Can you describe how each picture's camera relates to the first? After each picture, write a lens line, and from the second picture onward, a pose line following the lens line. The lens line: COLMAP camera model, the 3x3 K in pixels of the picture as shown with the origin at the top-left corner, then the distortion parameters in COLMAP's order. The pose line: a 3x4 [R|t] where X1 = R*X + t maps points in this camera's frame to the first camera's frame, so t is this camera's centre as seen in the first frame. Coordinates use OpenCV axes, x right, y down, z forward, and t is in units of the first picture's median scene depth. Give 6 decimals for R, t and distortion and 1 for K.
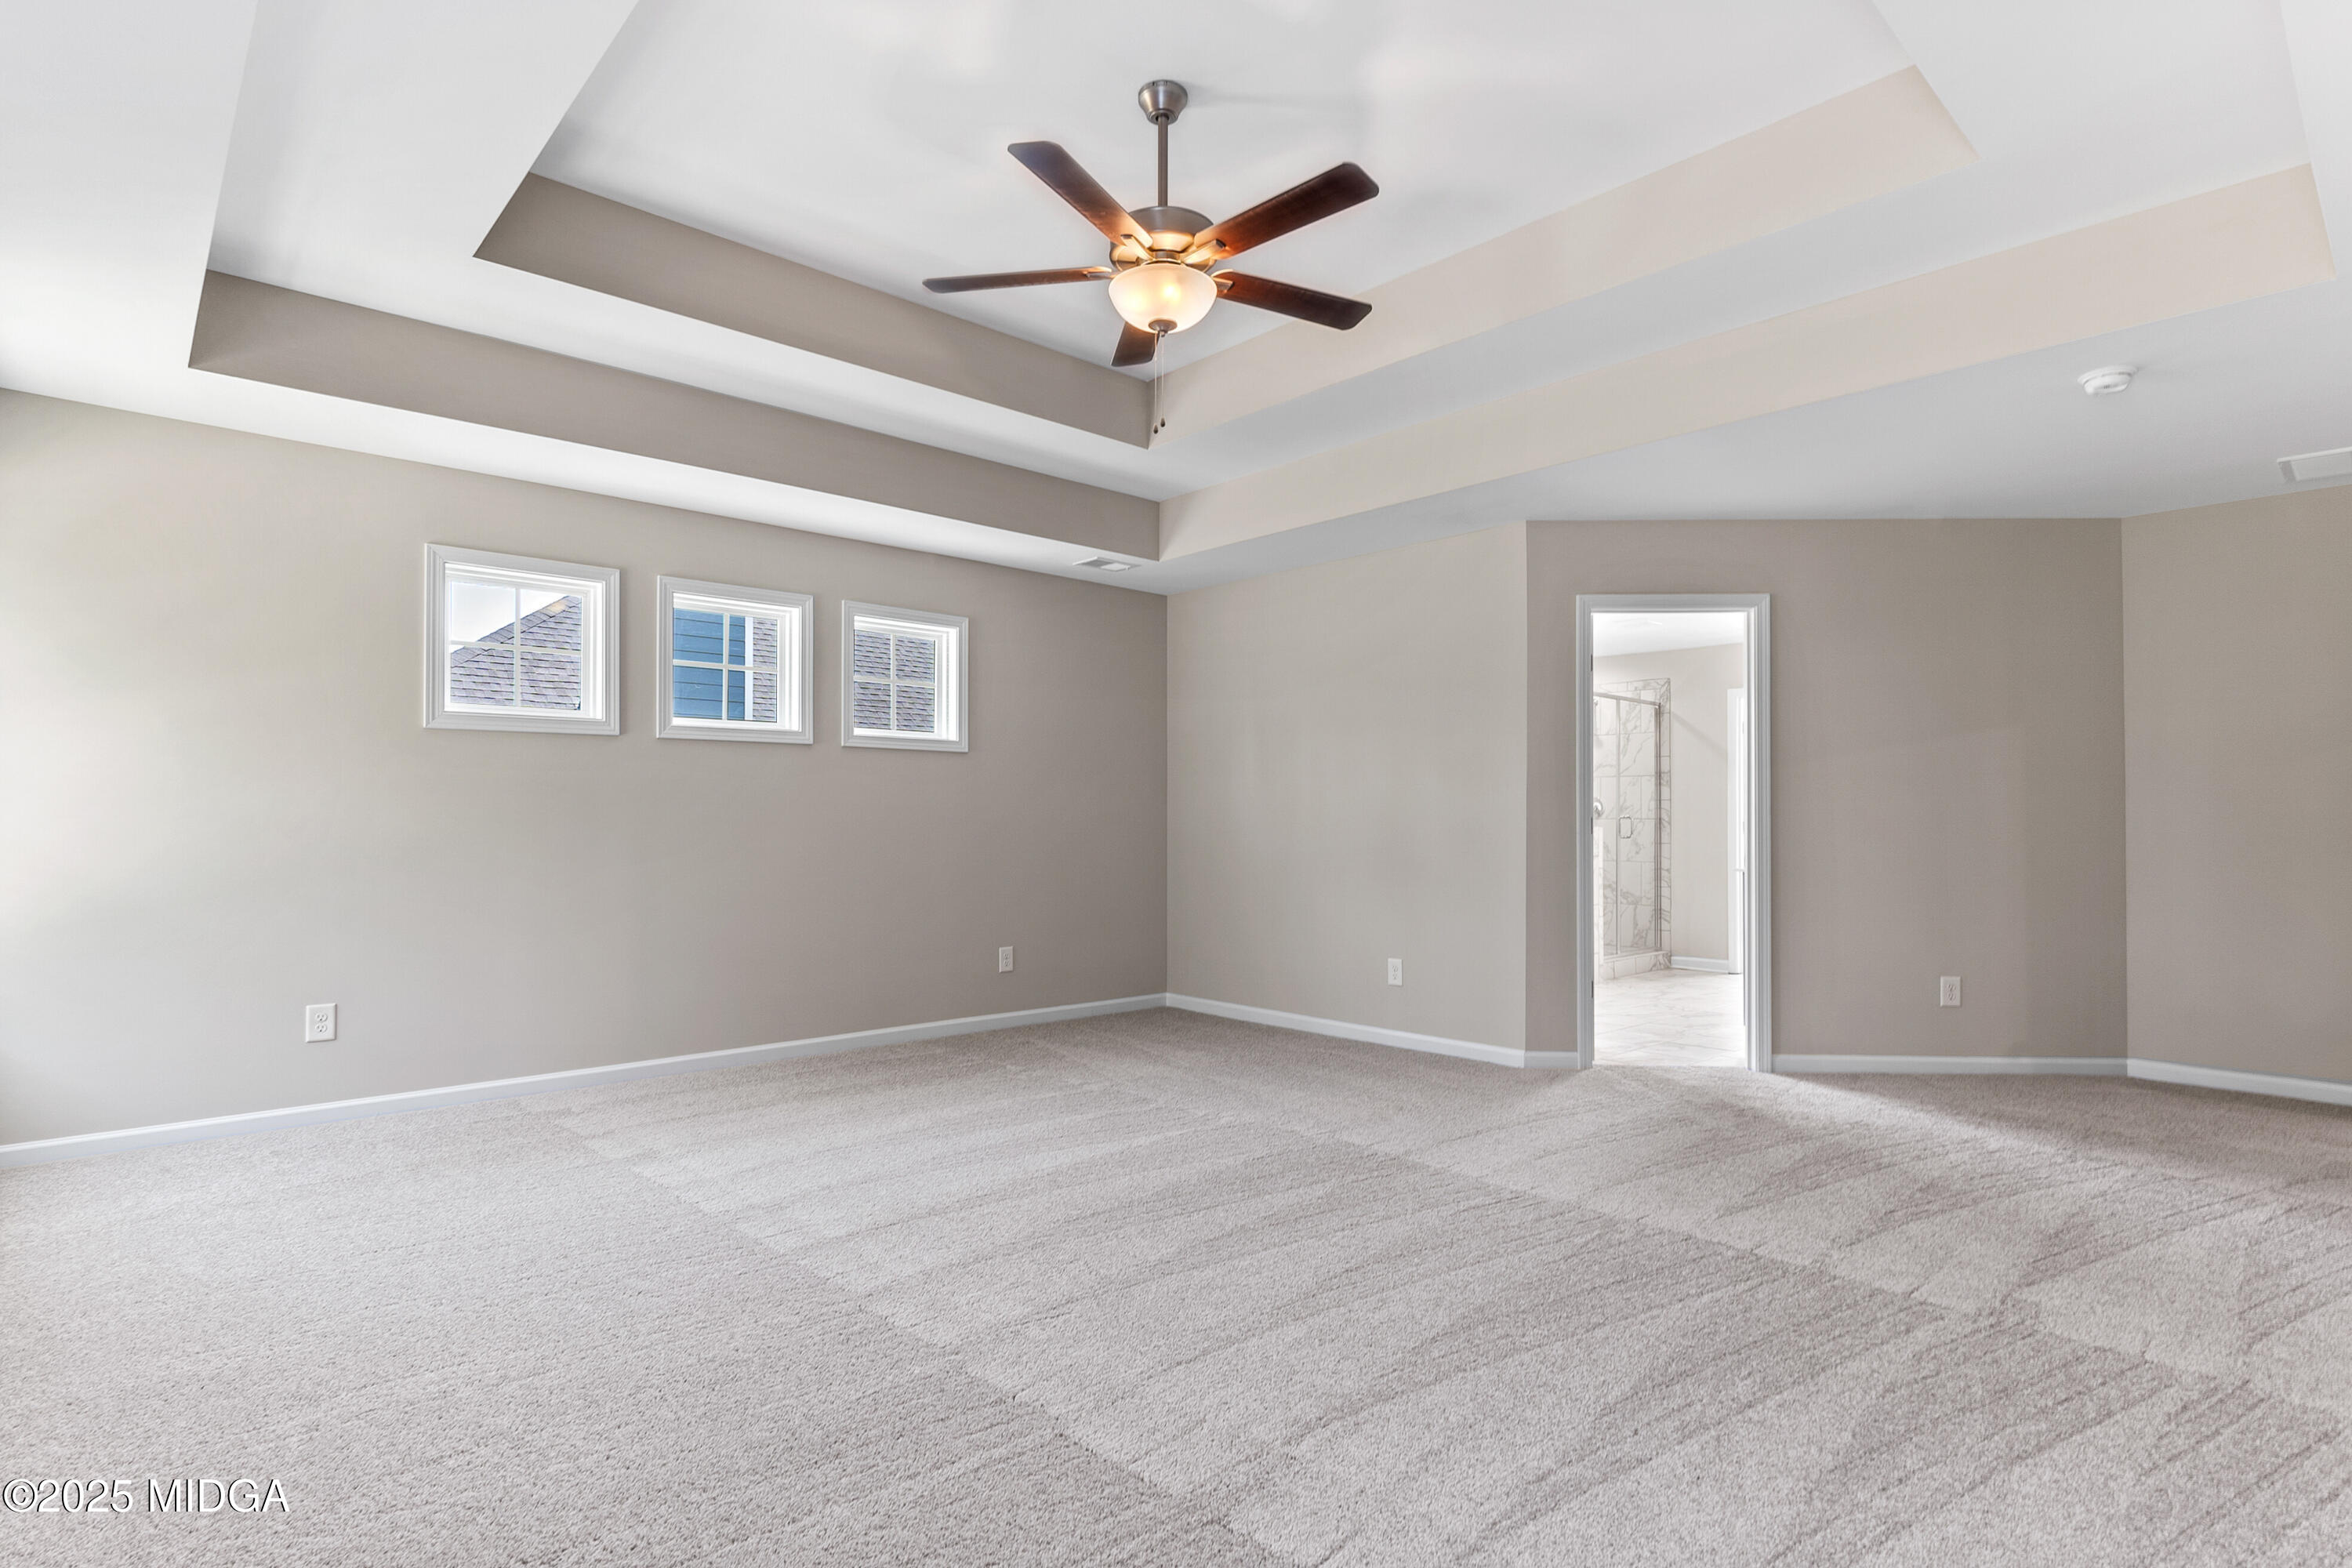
lens RADIAL K [[1164.6, 0, 1181.3], [0, 1164.6, 757.7], [0, 0, 1]] dist [-0.005909, -0.000939]
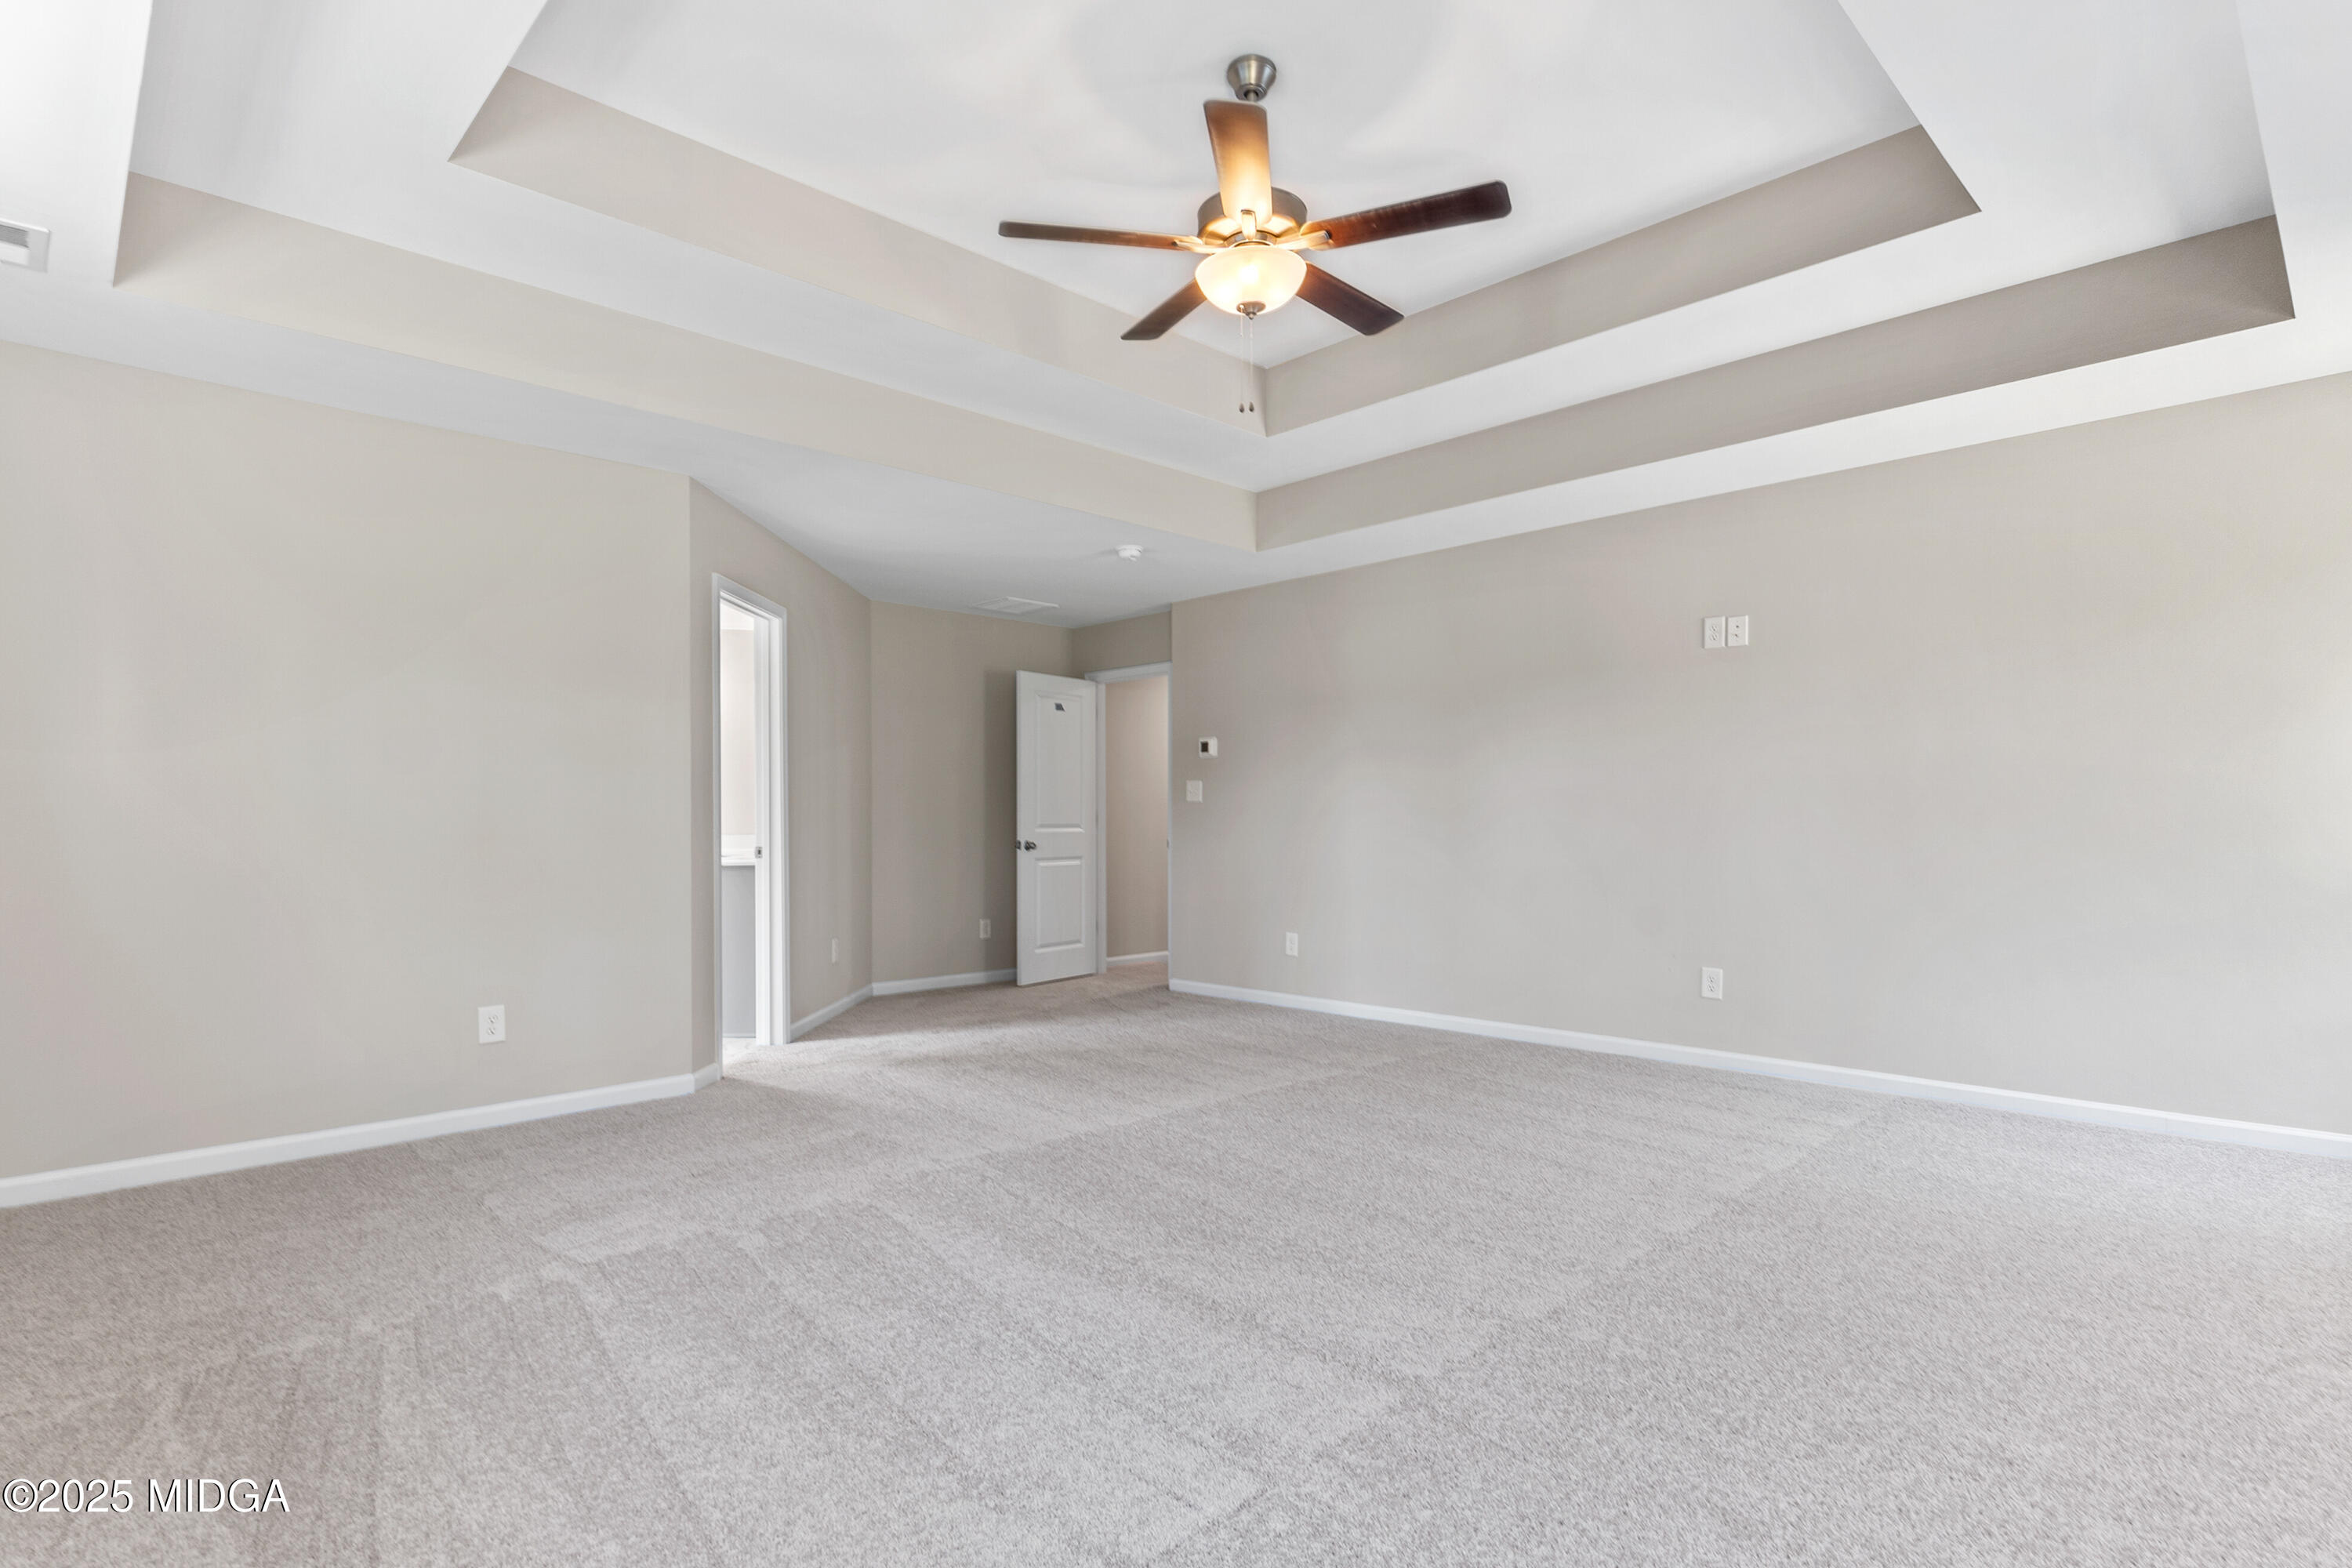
lens RADIAL K [[1174.1, 0, 1164.8], [0, 1174.1, 796.8], [0, 0, 1]] dist [-0.002491, -0.000131]
pose [[-0.015909, 0.011065, 0.999812, -0.901472], [-0.056837, 0.998312, -0.011952, 0.044245], [-0.998257, -0.057016, -0.015254, 0.968279]]
